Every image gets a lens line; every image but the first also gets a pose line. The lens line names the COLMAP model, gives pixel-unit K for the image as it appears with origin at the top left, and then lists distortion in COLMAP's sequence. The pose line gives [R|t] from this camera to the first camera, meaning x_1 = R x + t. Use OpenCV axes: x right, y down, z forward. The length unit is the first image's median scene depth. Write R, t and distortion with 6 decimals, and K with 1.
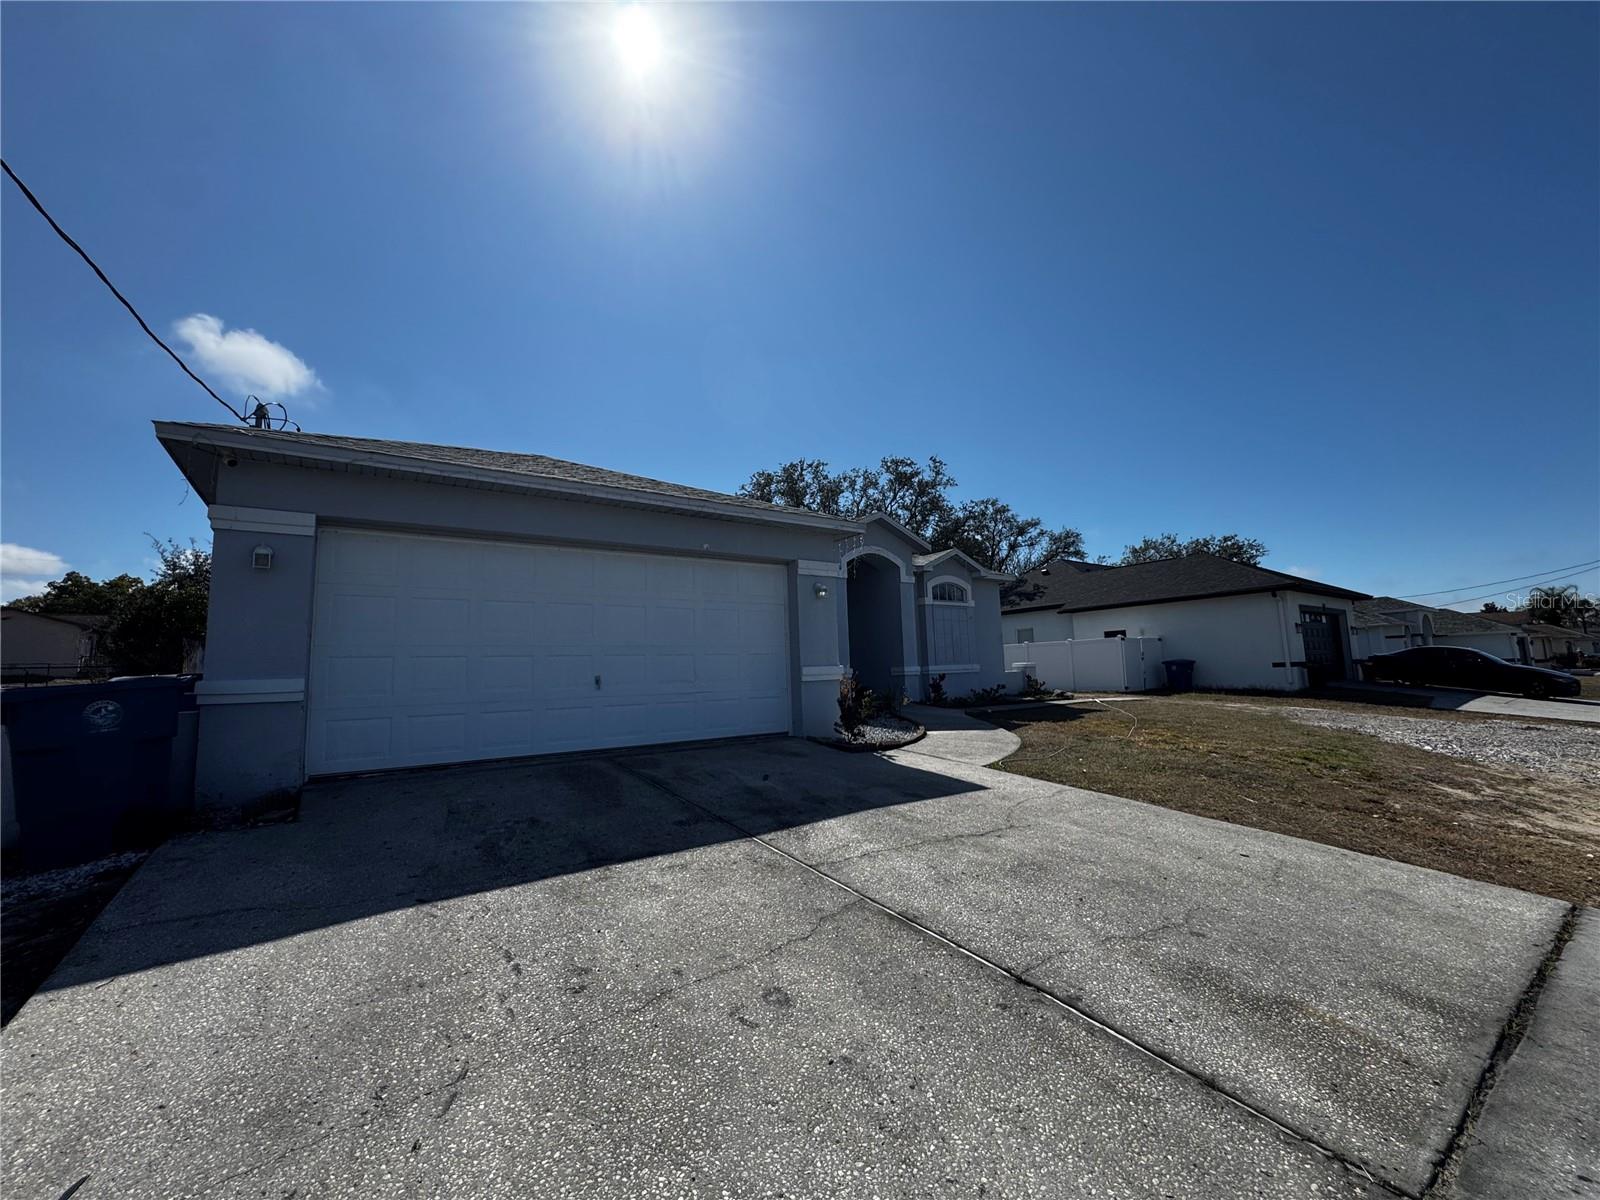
lens RADIAL K [[651.6, 0, 800.0], [0, 651.6, 600.0], [0, 0, 1]] dist [0.008594, 0.000040]
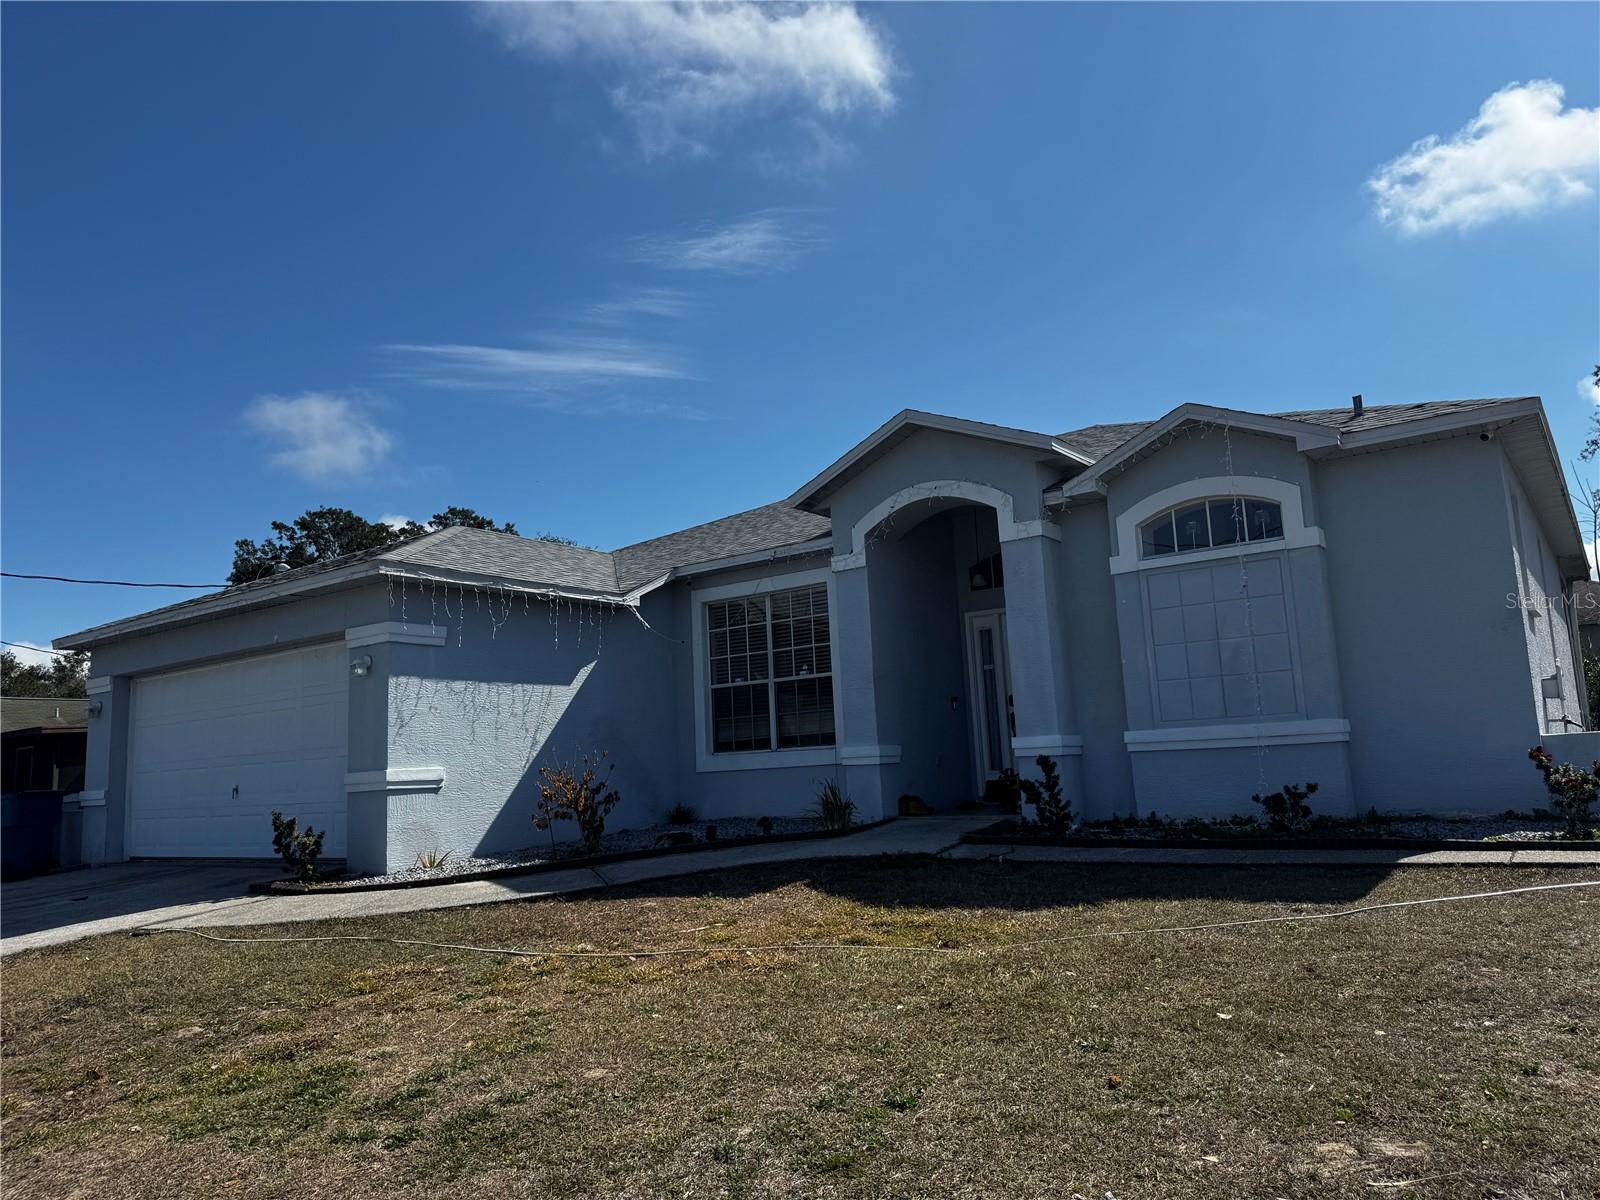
lens RADIAL K [[1115.9, 0, 800.0], [0, 1115.9, 600.0], [0, 0, 1]] dist [0.084755, -0.110932]
pose [[0.316279, -0.118874, -0.941189, 0.729401], [0.149643, 0.985949, -0.074241, 0.041285], [0.936790, -0.117362, 0.329623, 0.558968]]
